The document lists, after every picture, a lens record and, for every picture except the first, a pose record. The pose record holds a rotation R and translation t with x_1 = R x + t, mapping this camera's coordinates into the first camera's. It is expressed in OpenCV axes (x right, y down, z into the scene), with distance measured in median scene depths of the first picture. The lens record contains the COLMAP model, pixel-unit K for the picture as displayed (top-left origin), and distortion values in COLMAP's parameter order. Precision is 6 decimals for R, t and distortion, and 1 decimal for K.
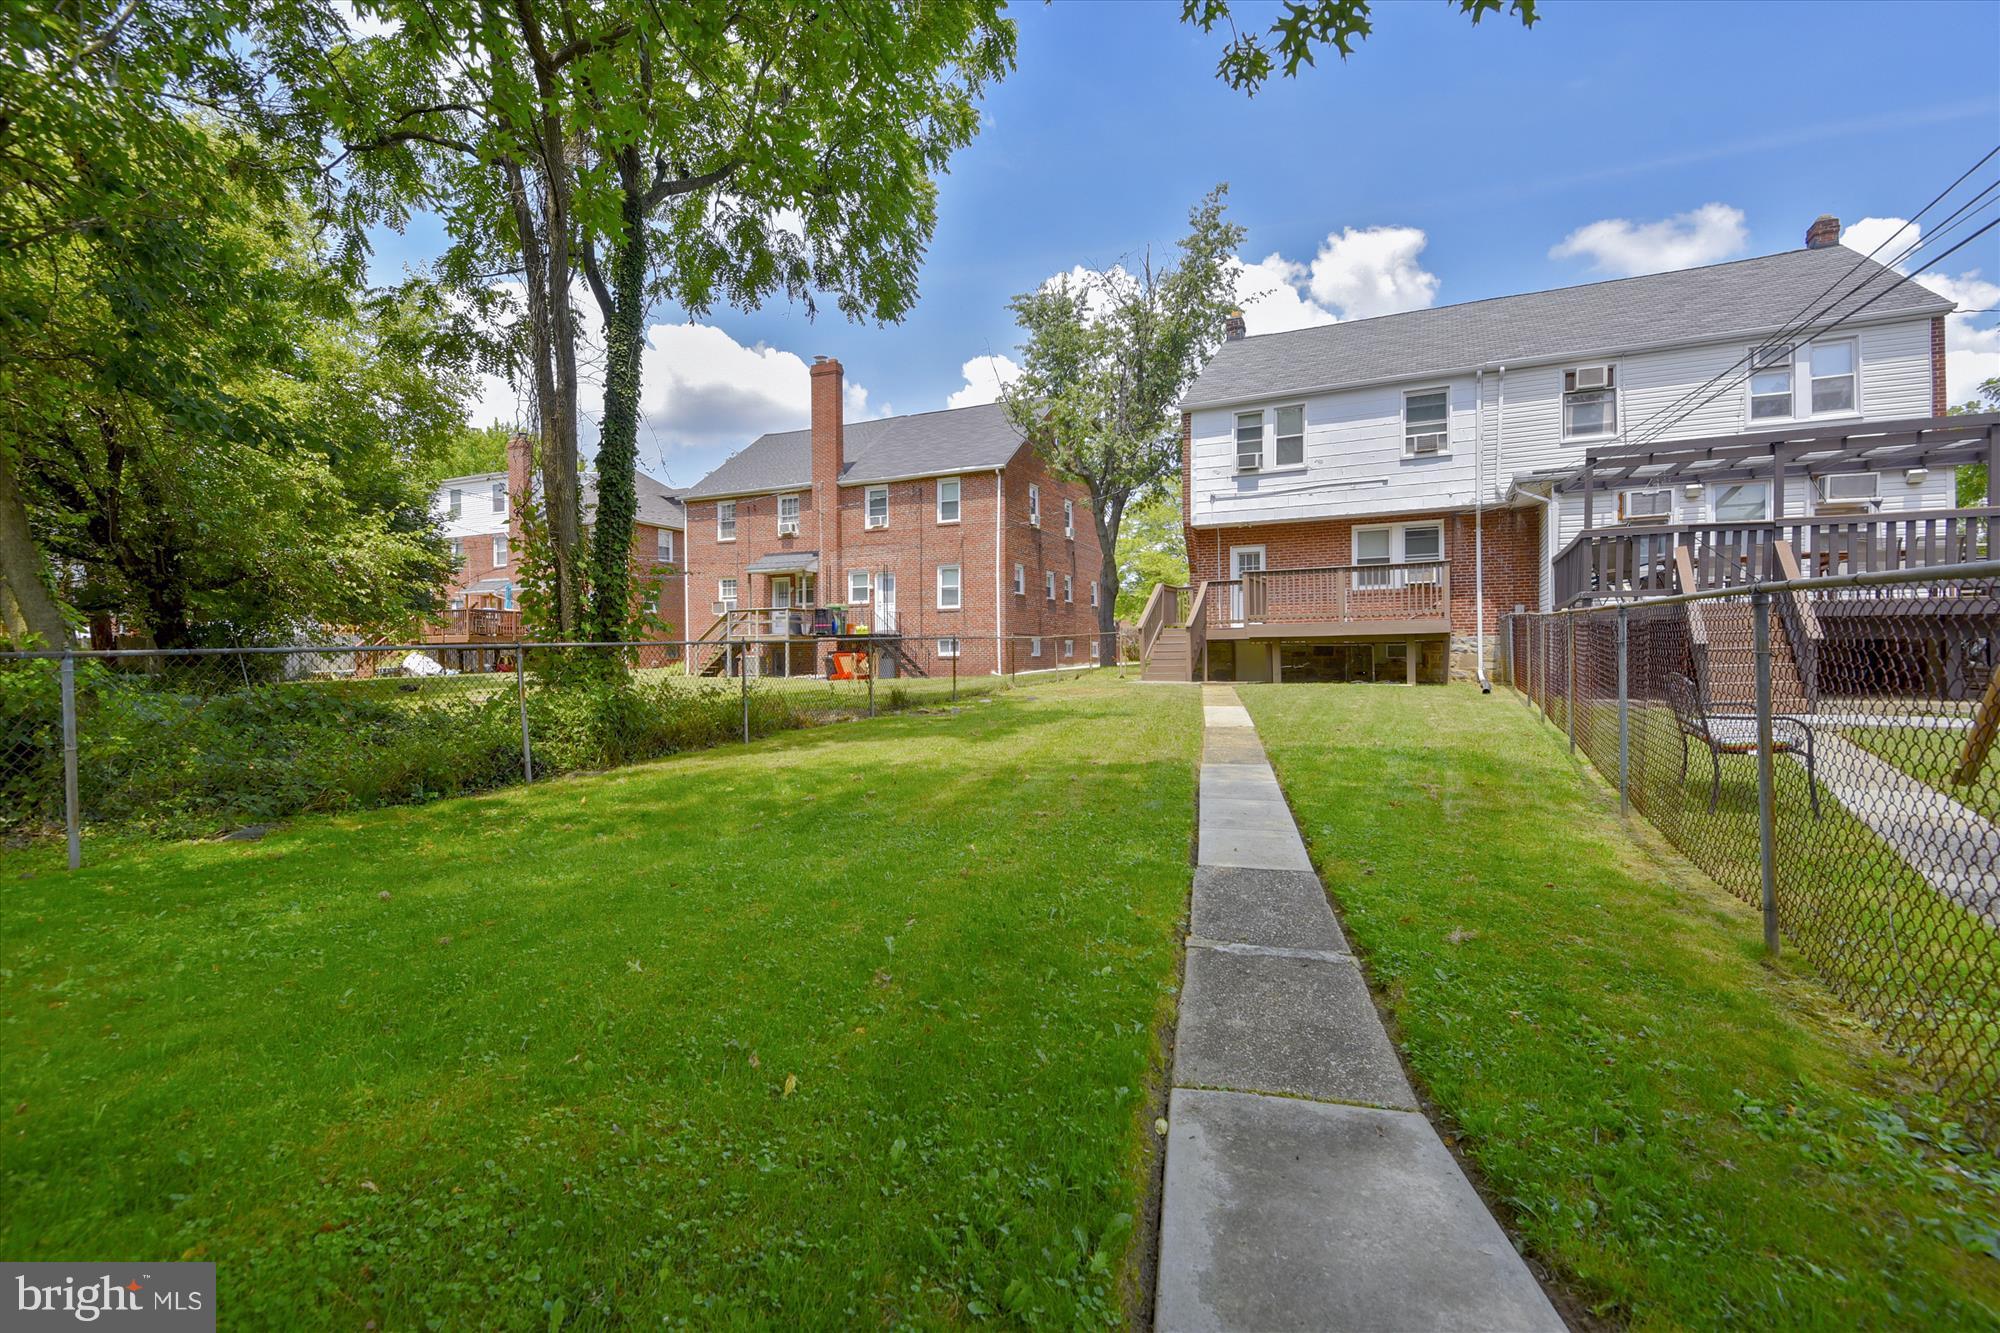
lens RADIAL K [[910.4, 0, 1002.5], [0, 910.4, 691.1], [0, 0, 1]] dist [0.000386, -0.000138]
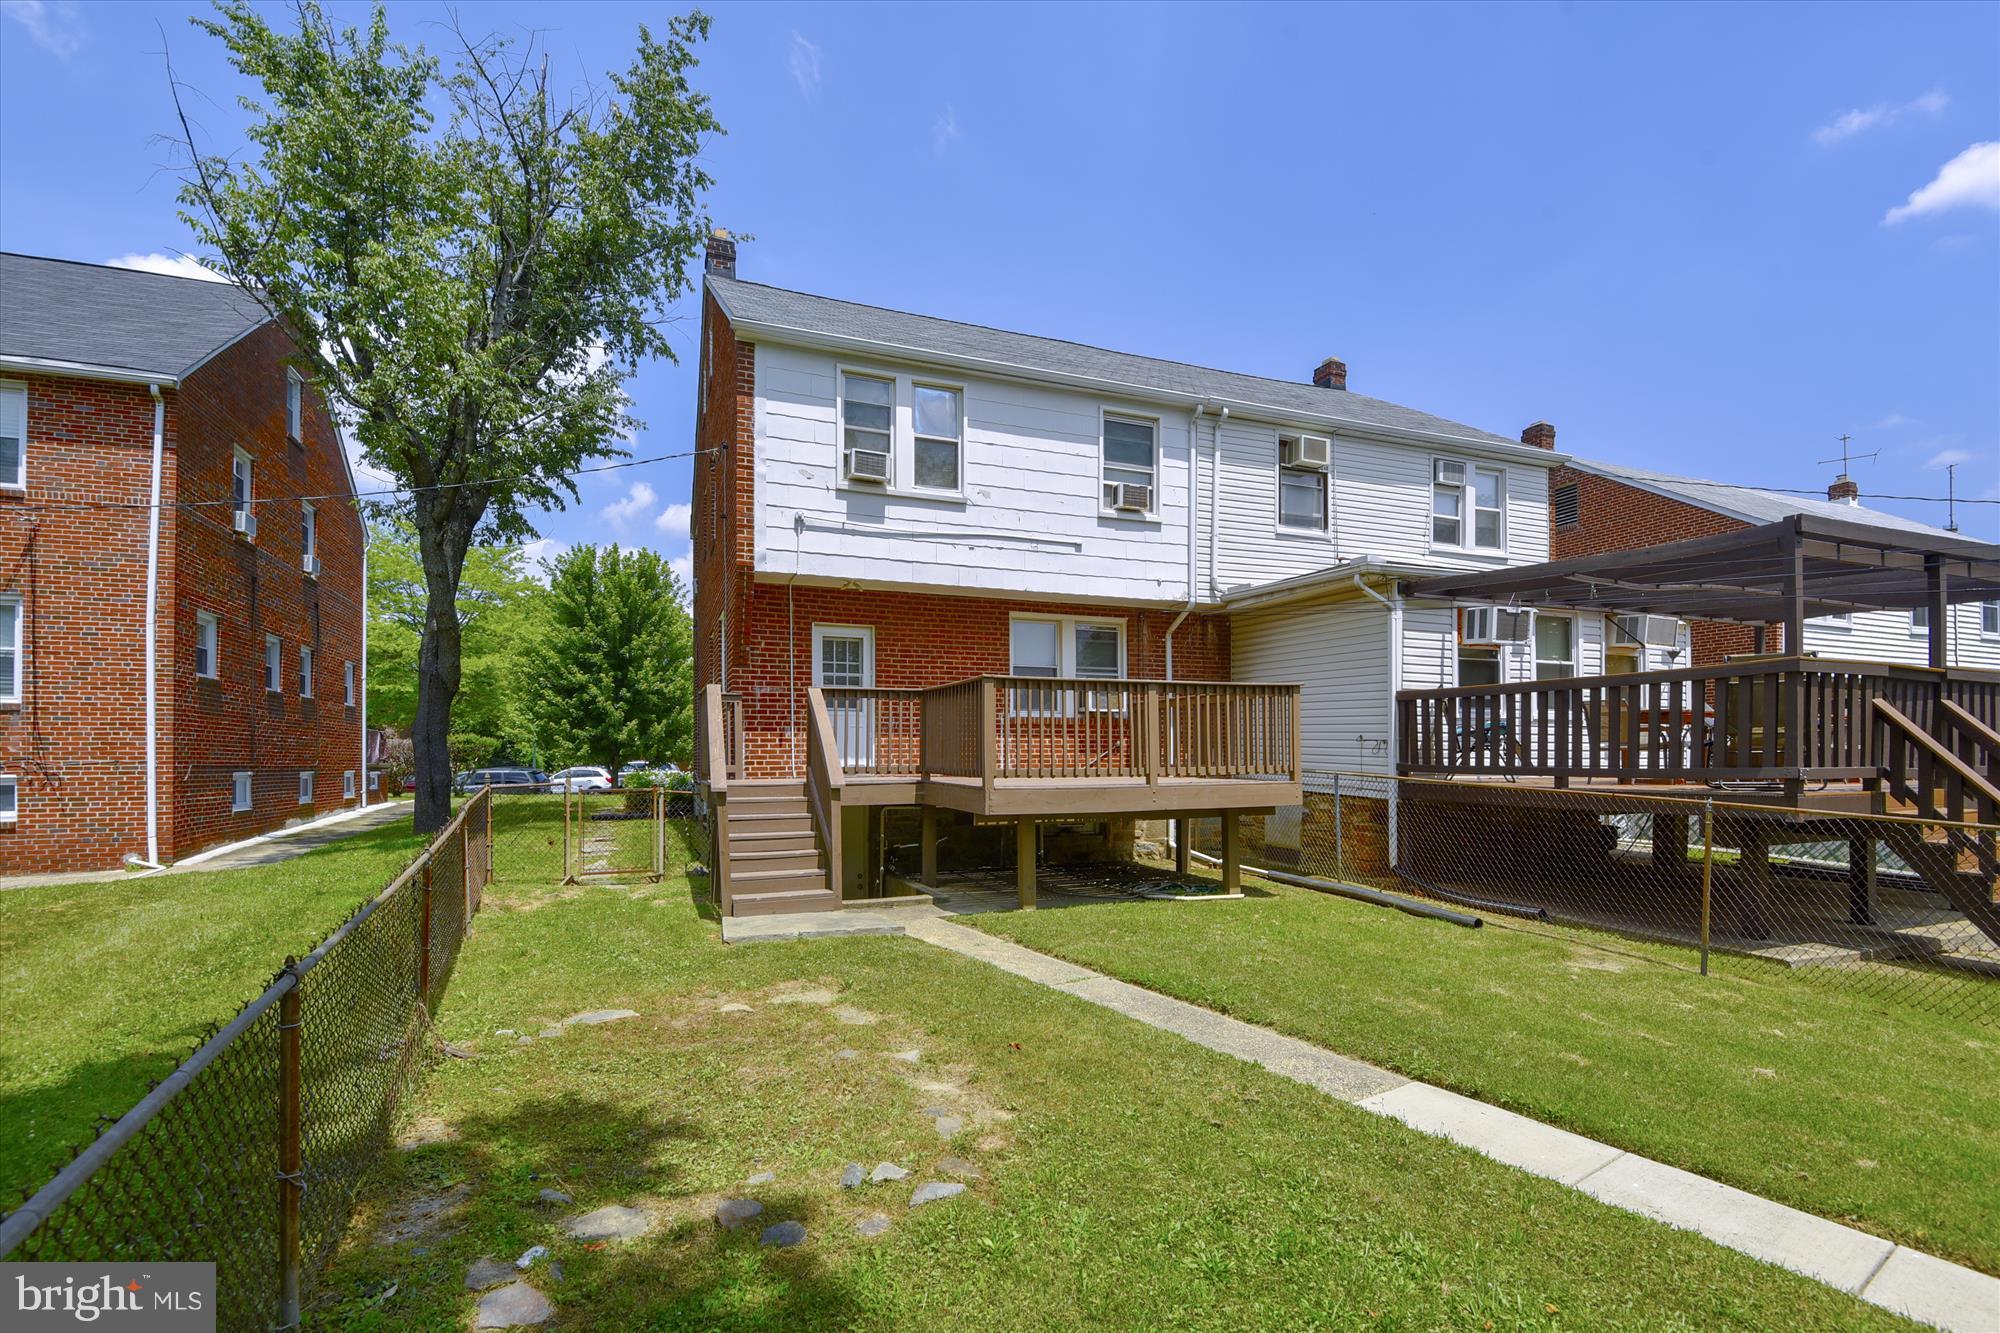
lens RADIAL K [[895.1, 0, 999.6], [0, 895.1, 748.0], [0, 0, 1]] dist [-0.022487, -0.000341]
pose [[0.666236, 0.007028, 0.745708, -0.063518], [0.023691, 0.999251, -0.030583, -0.072340], [-0.745365, 0.038042, 0.665570, 0.609647]]
